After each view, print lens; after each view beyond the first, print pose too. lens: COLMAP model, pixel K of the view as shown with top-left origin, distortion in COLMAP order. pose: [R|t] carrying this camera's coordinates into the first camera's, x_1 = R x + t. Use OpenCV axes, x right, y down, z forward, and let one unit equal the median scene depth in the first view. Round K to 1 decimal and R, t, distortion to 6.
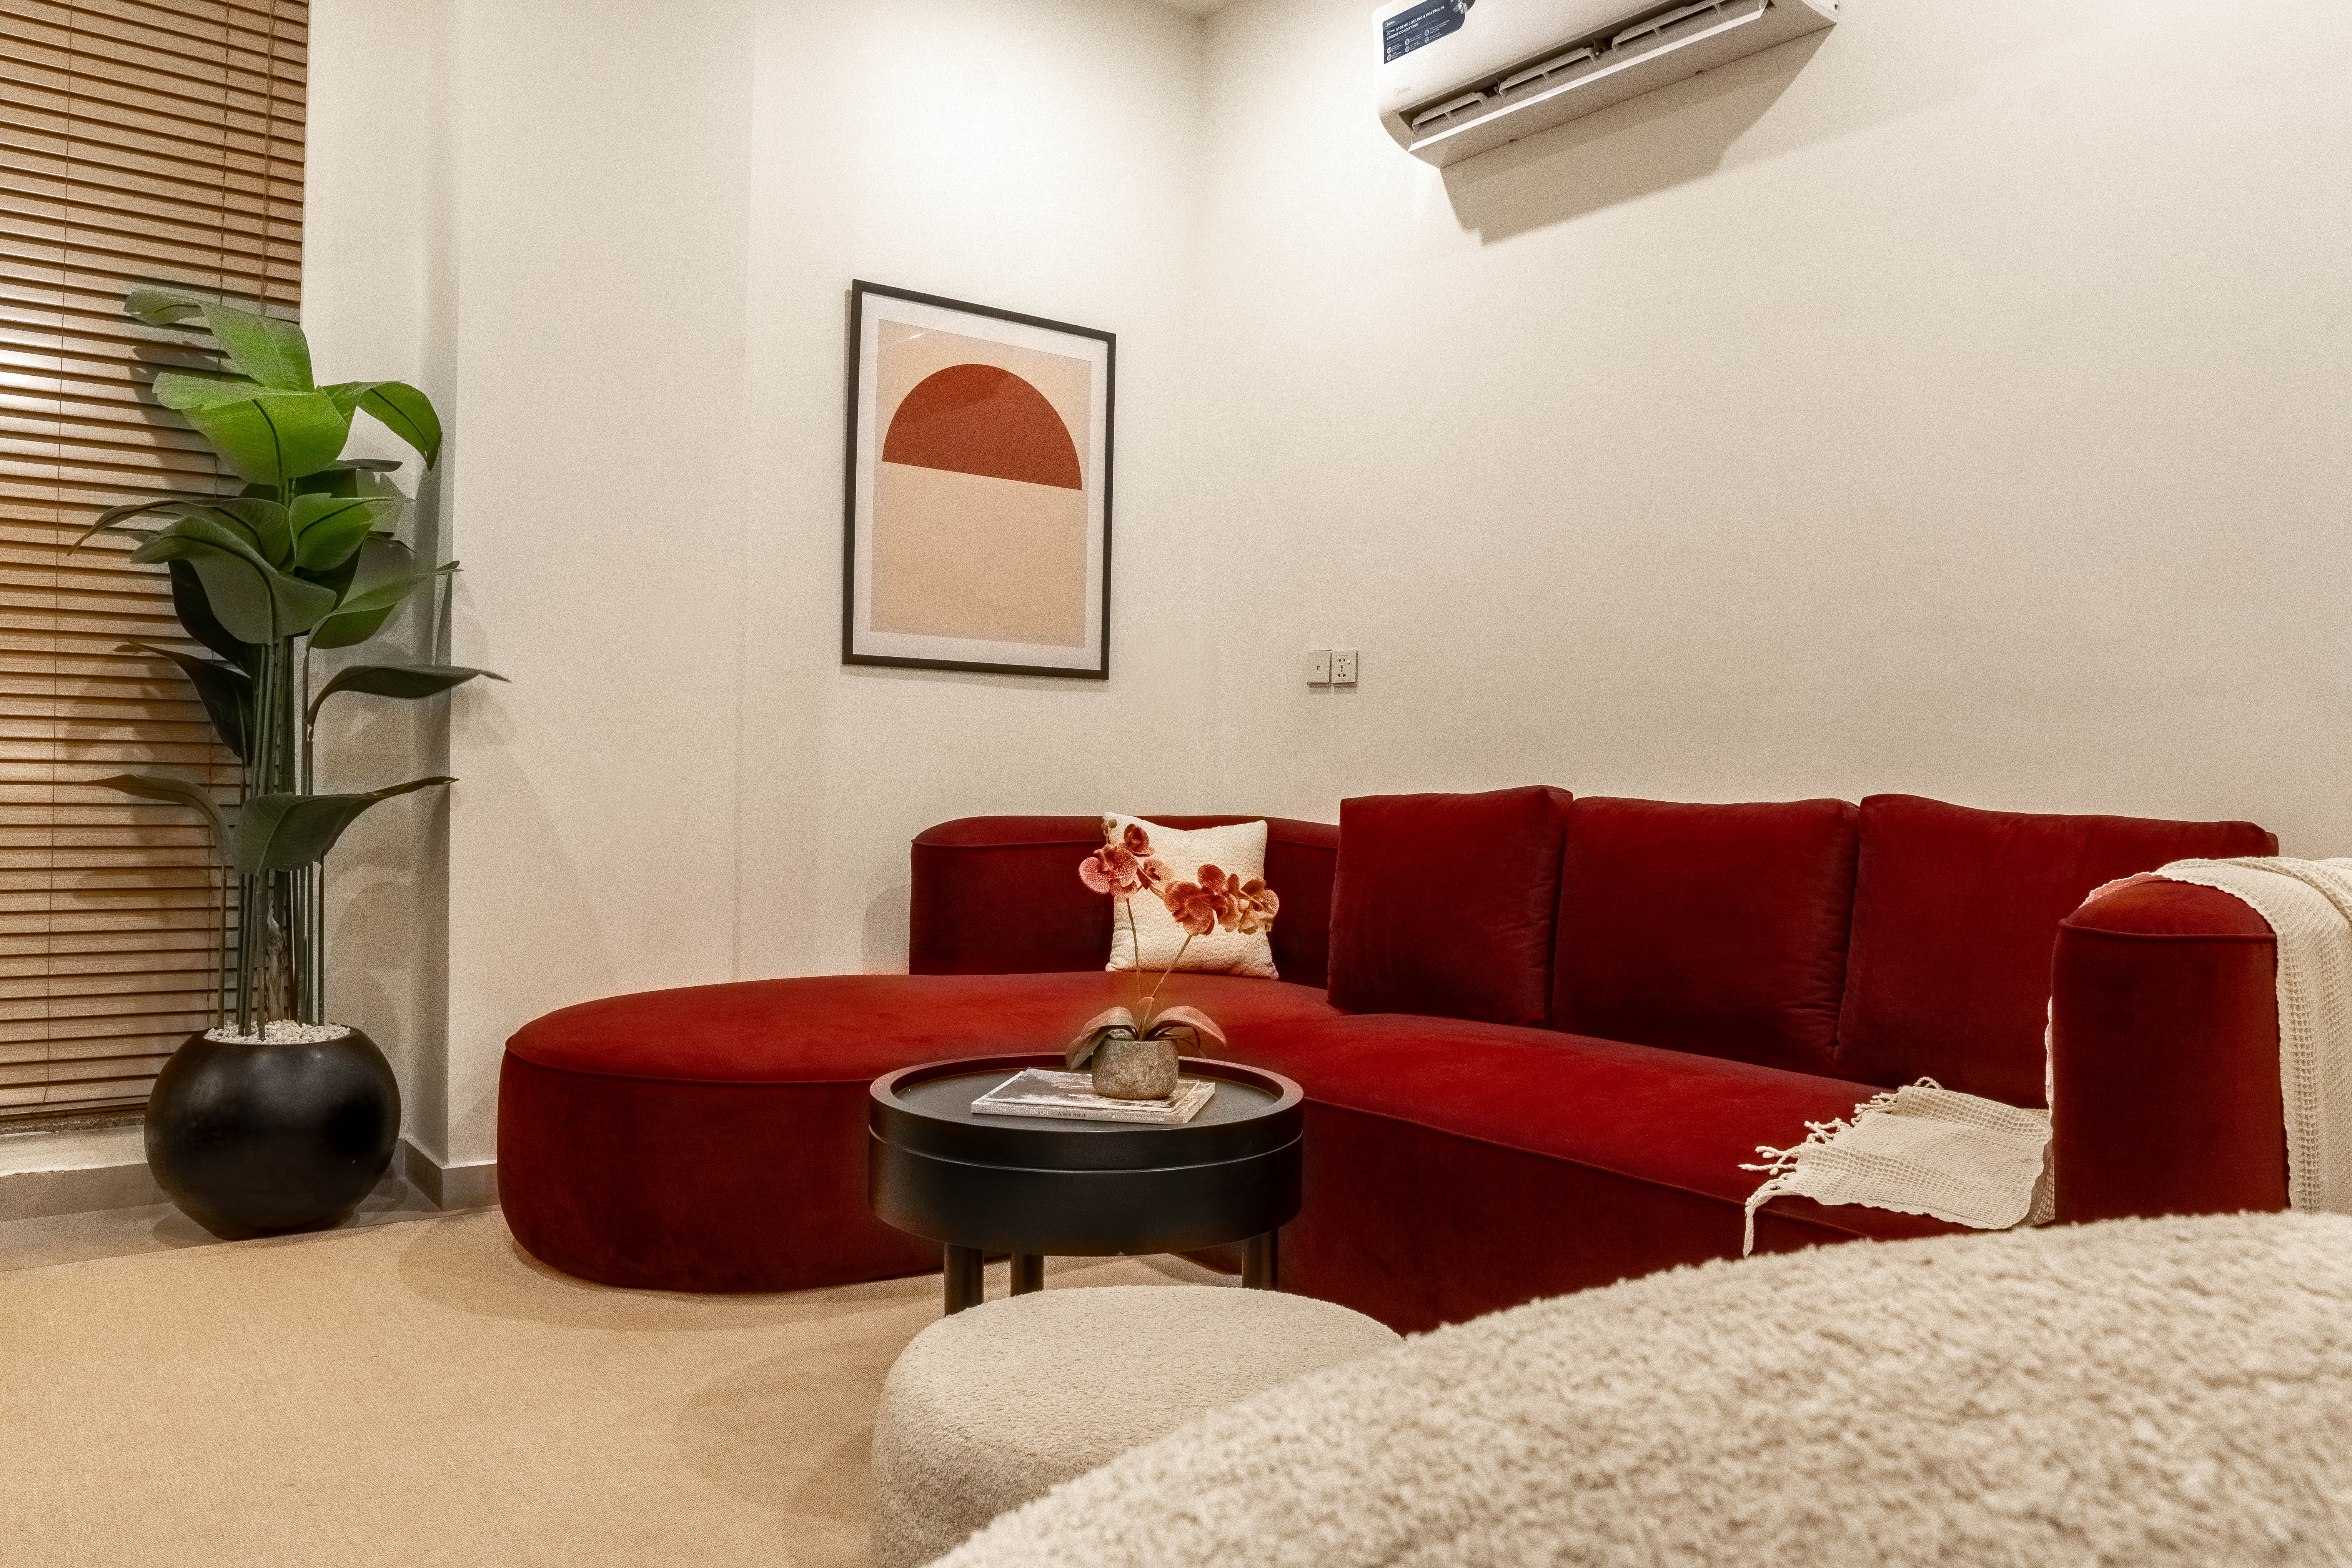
lens RADIAL K [[1686.3, 0, 1172.1], [0, 1686.3, 783.1], [0, 0, 1]] dist [-0.107166, 0.073821]
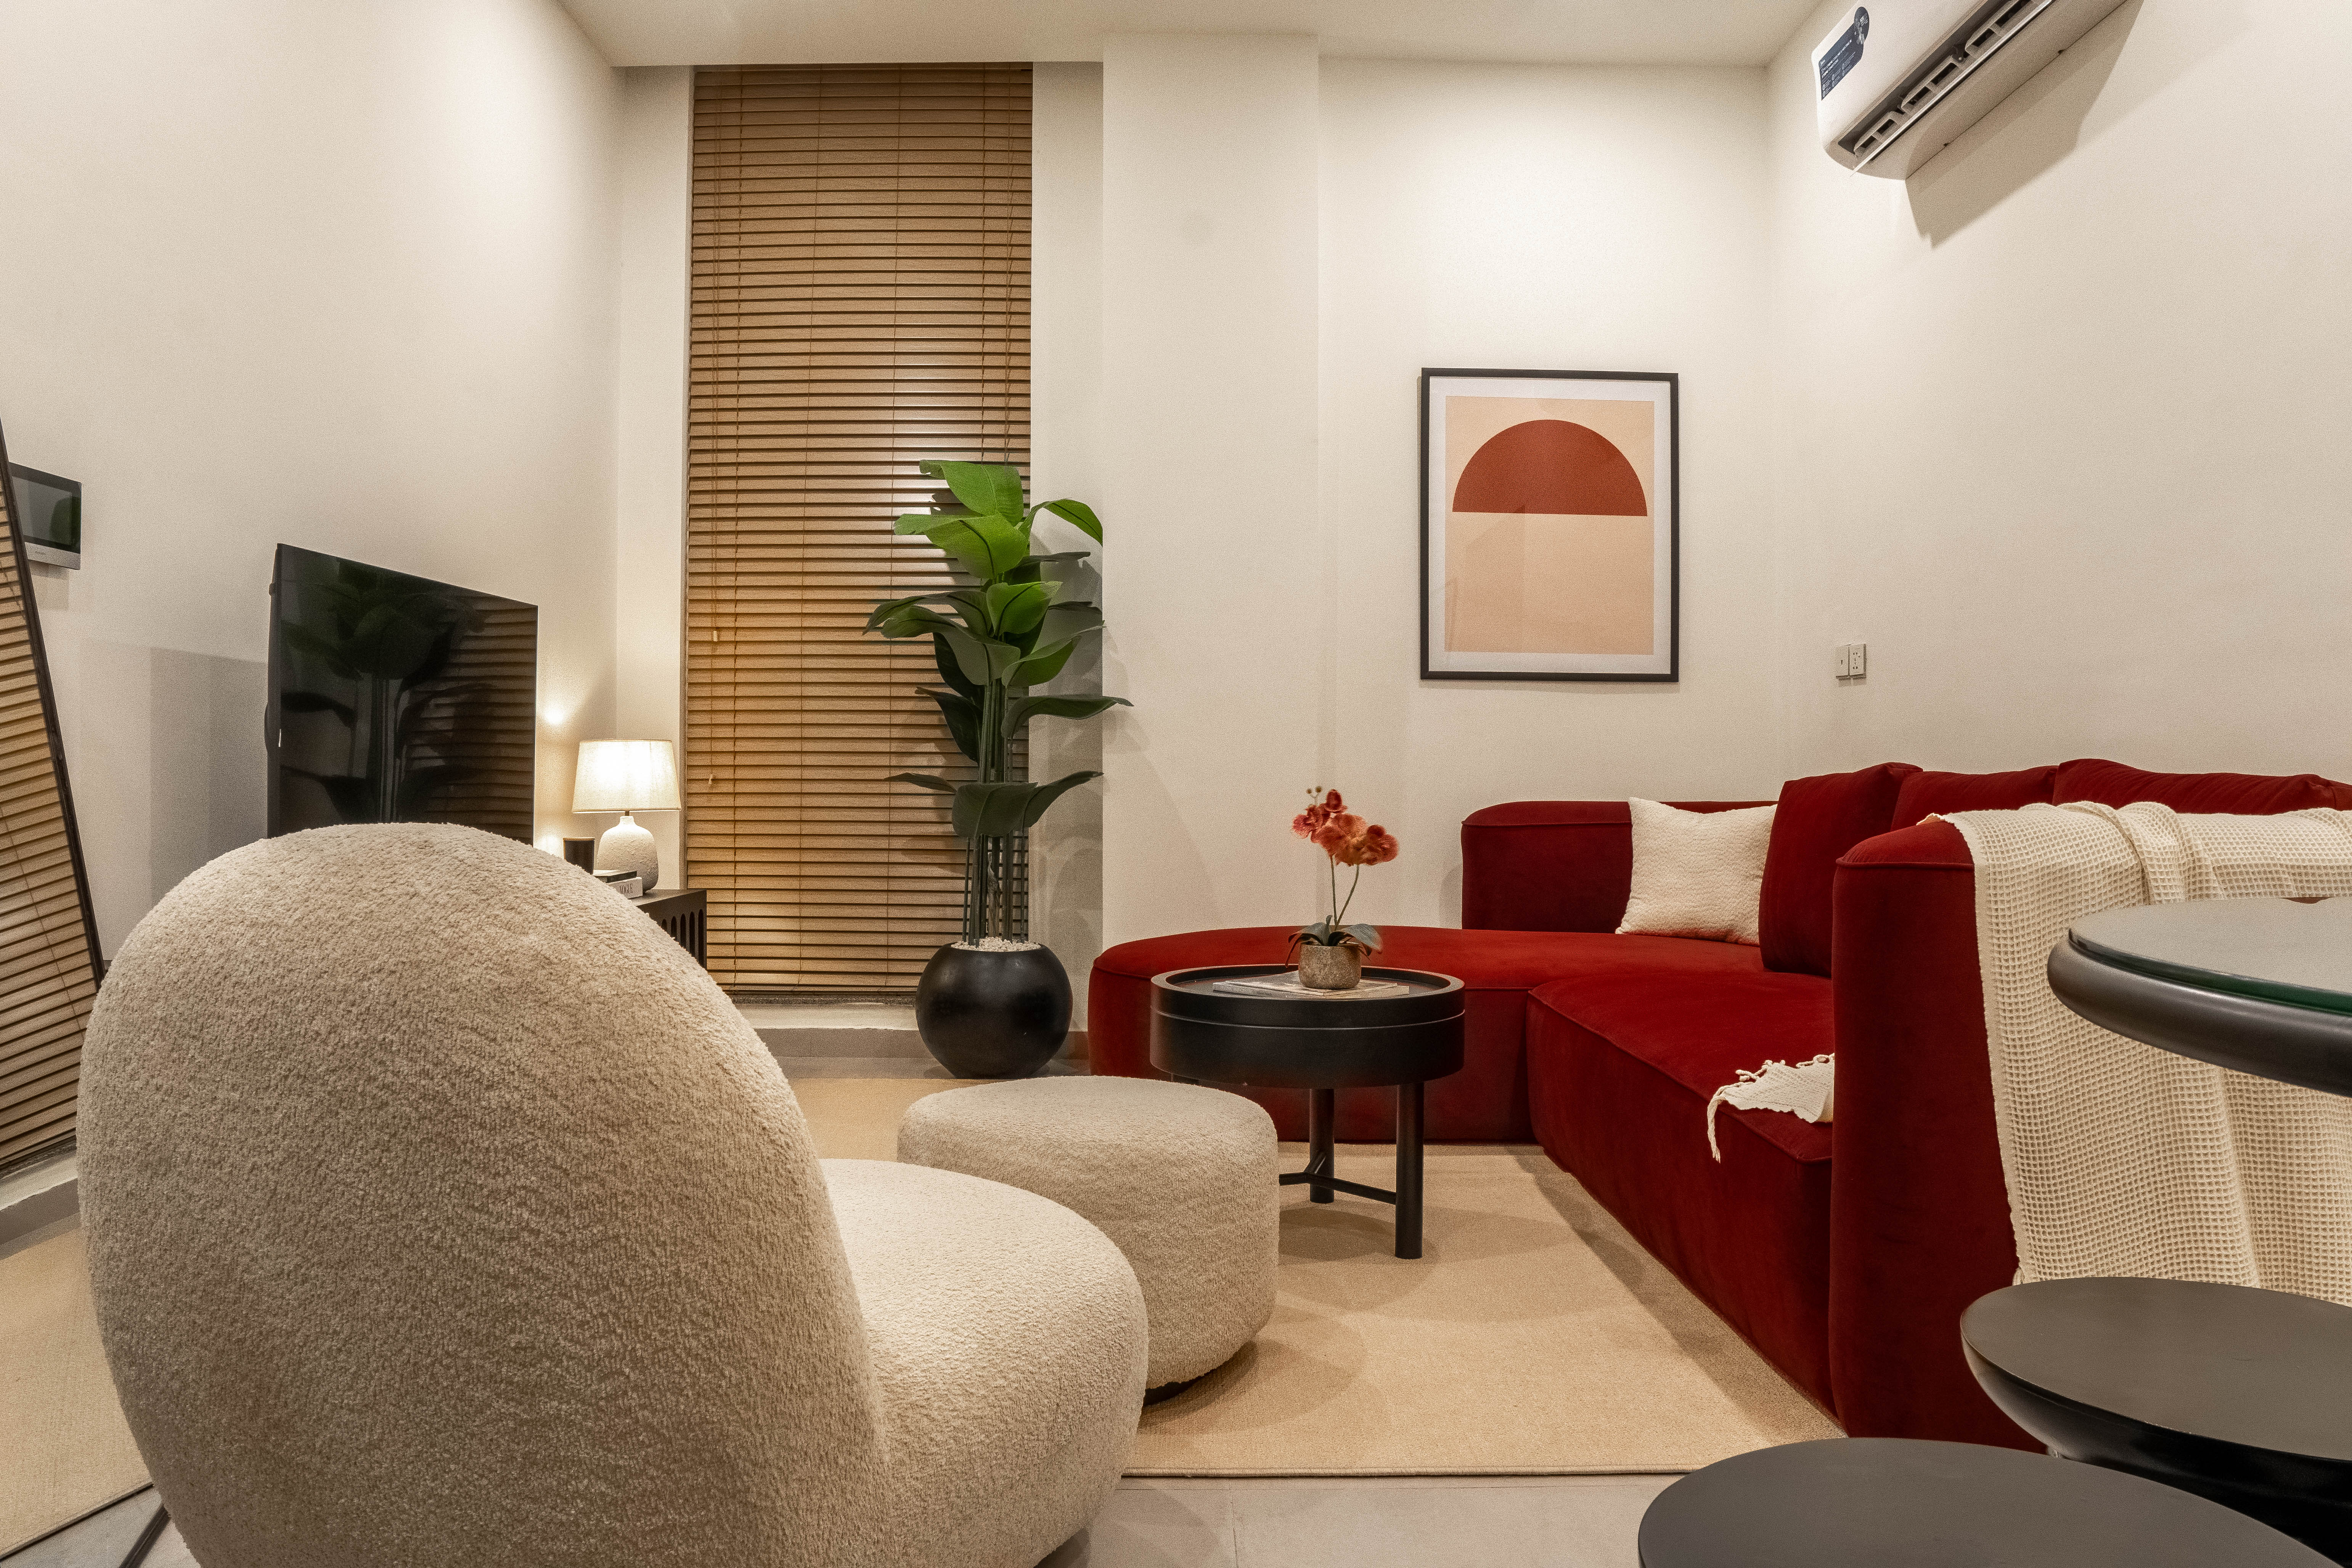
lens RADIAL K [[1686.3, 0, 1172.1], [0, 1686.3, 783.1], [0, 0, 1]] dist [-0.107166, 0.073821]
pose [[0.798982, -0.013017, -0.601214, 0.450871], [0.005753, 0.999885, -0.014003, 0.024377], [0.601328, 0.007730, 0.798965, -0.111732]]
